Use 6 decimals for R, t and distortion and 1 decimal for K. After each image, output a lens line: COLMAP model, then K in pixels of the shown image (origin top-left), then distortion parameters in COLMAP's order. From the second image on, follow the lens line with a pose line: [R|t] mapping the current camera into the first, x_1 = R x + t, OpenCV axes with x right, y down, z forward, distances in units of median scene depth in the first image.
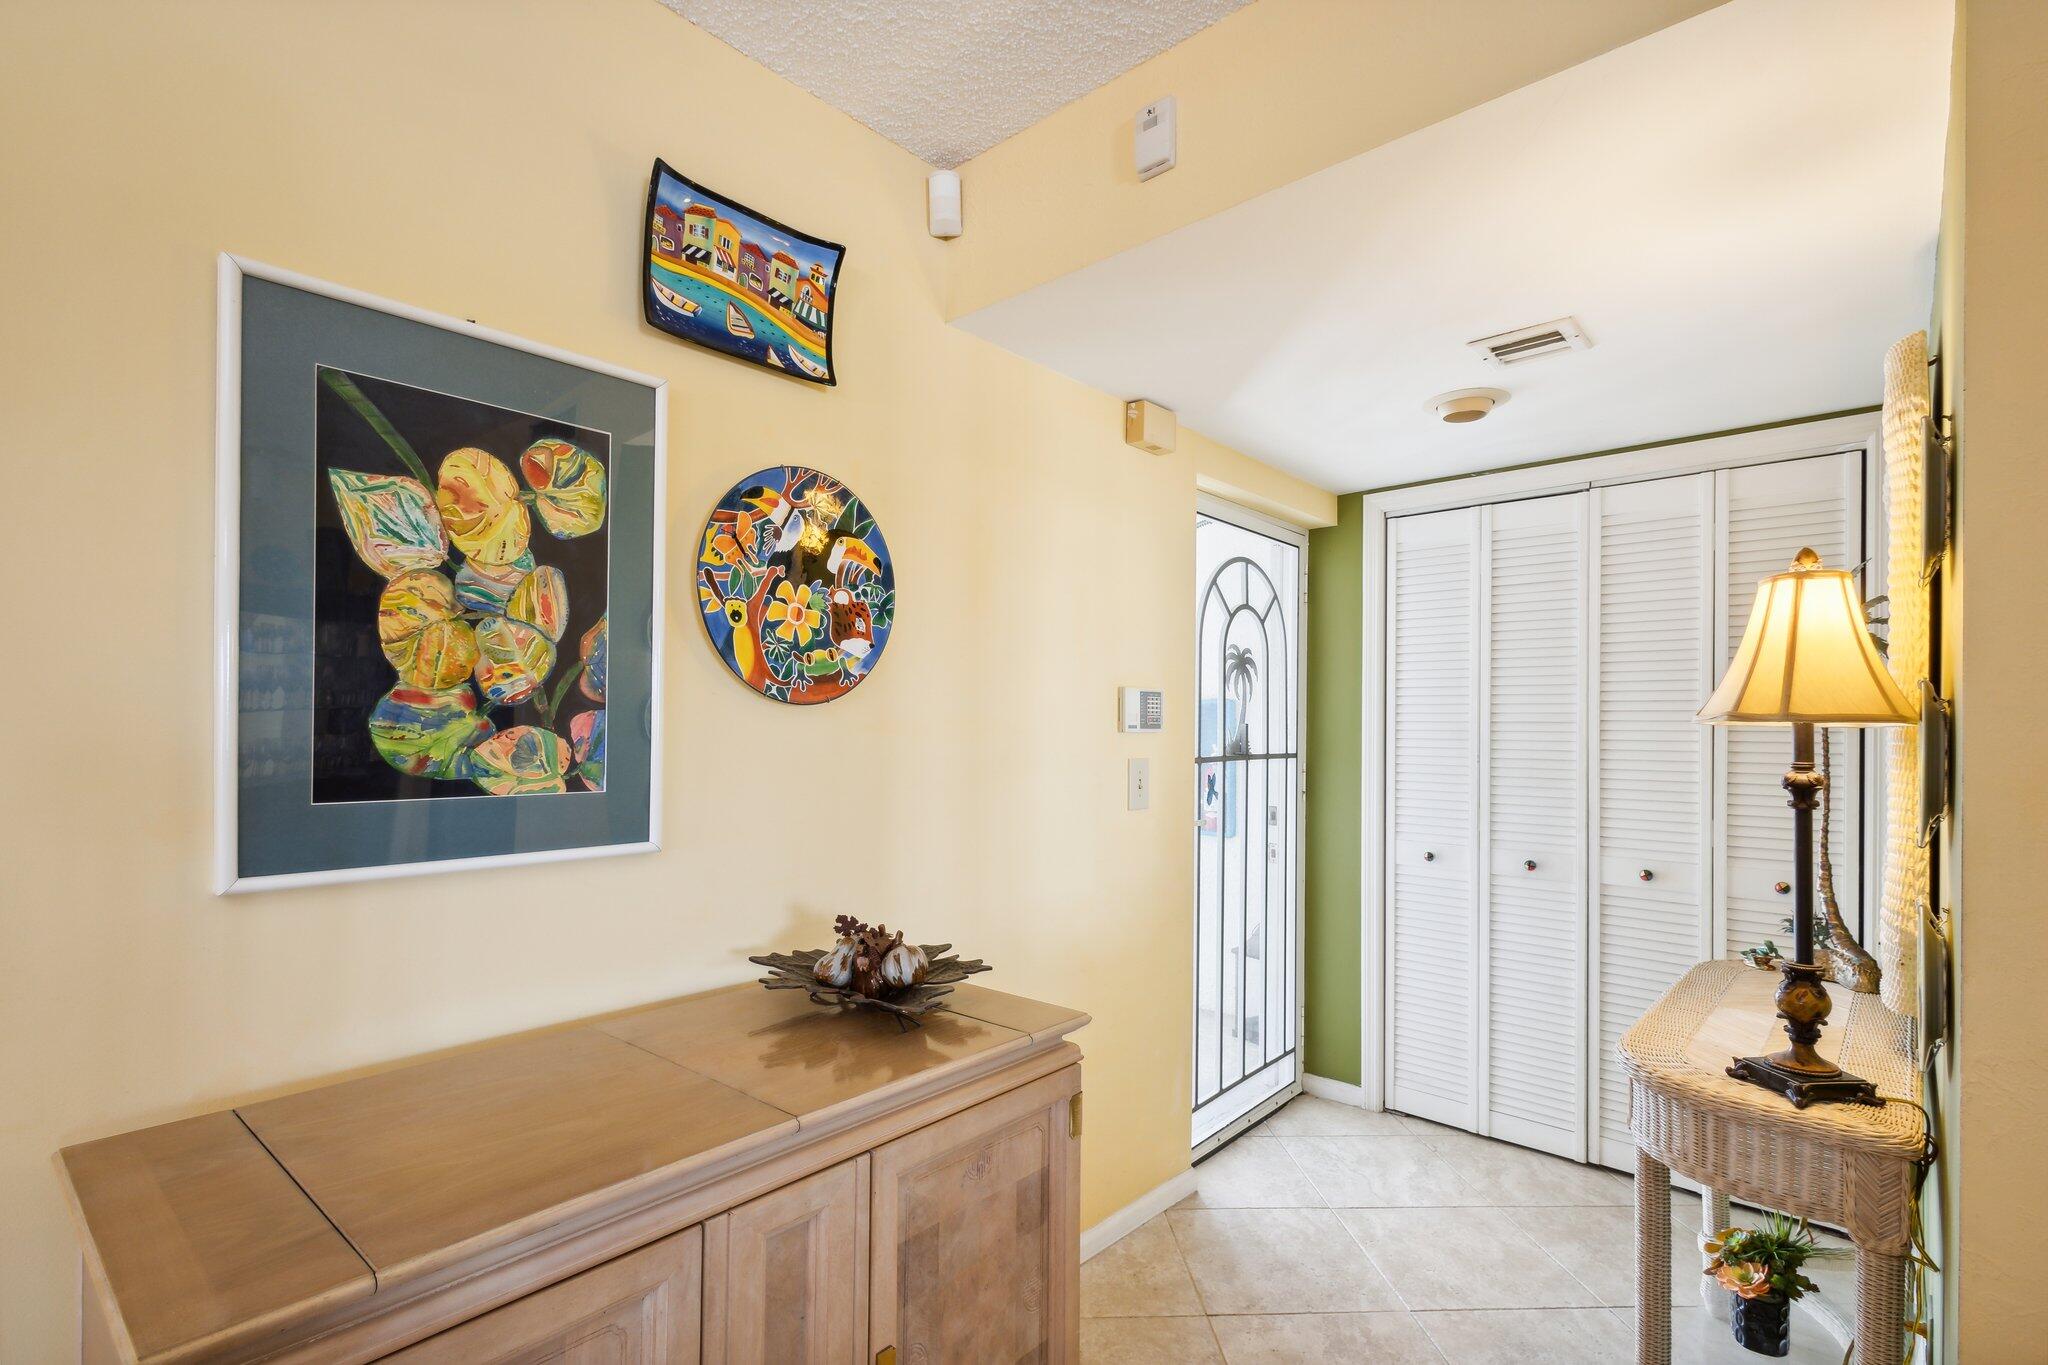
lens RADIAL K [[960.0, 0, 1024.4], [0, 960.0, 722.0], [0, 0, 1]] dist [0.012408, -0.004234]
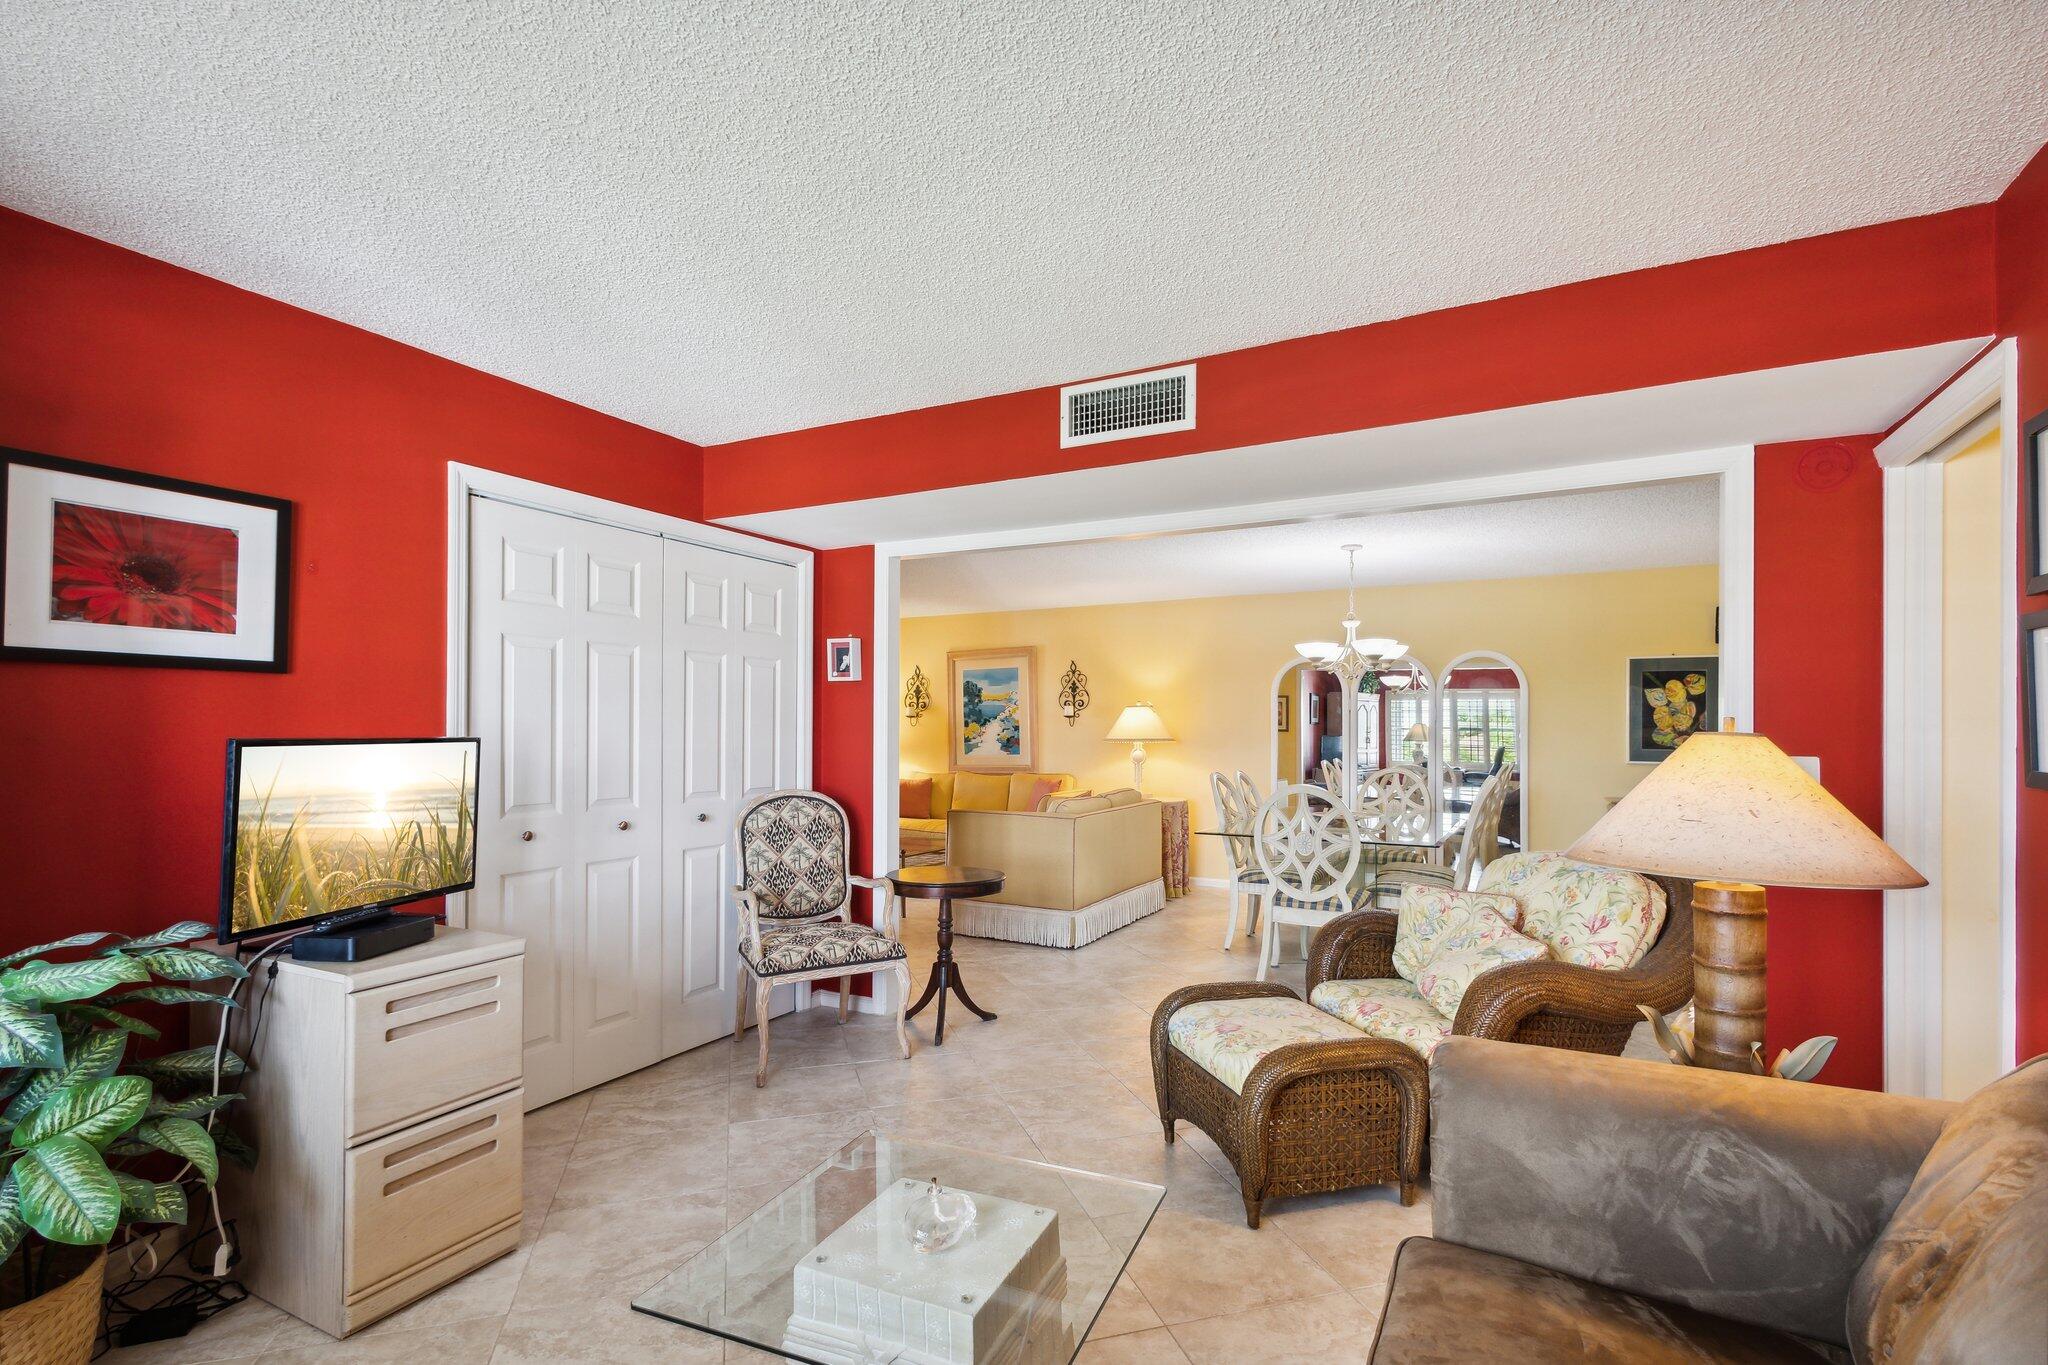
lens RADIAL K [[960.0, 0, 1023.0], [0, 960.0, 721.0], [0, 0, 1]] dist [0.012408, -0.004234]
pose [[0.238235, -0.015716, -0.971080, 3.131518], [-0.000388, 0.999867, -0.016278, 0.010272], [0.971208, 0.004255, 0.238197, -3.120287]]
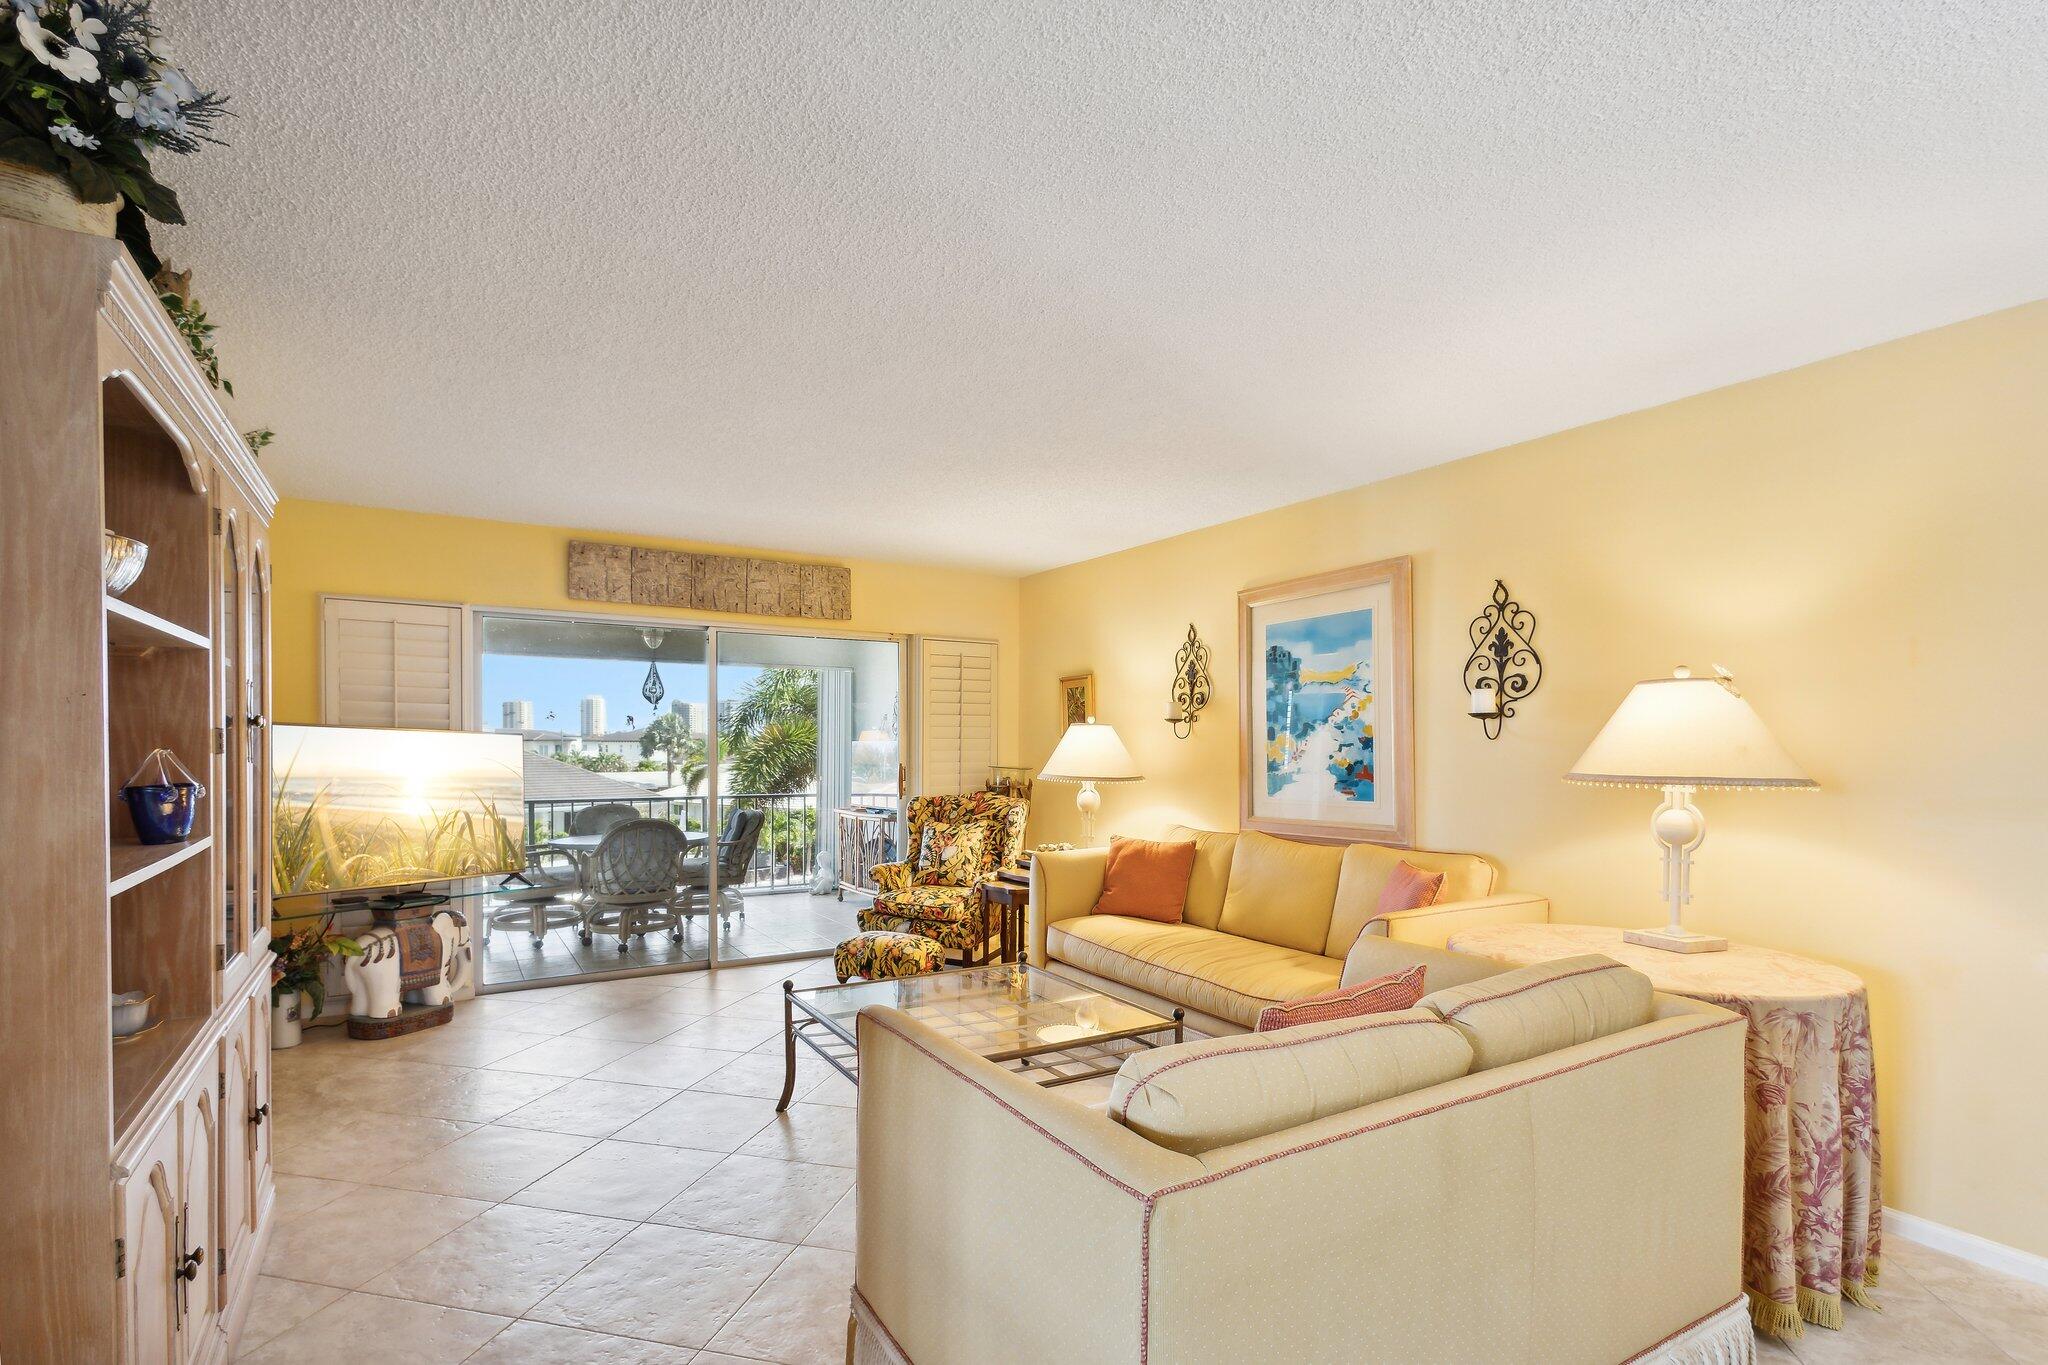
lens RADIAL K [[960.0, 0, 1017.4], [0, 960.0, 757.5], [0, 0, 1]] dist [0.012408, -0.004234]
pose [[-0.284739, 0.008042, -0.958571, 0.140249], [-0.004607, 0.999942, 0.009758, -0.023981], [0.958594, 0.007194, -0.284686, -1.881442]]
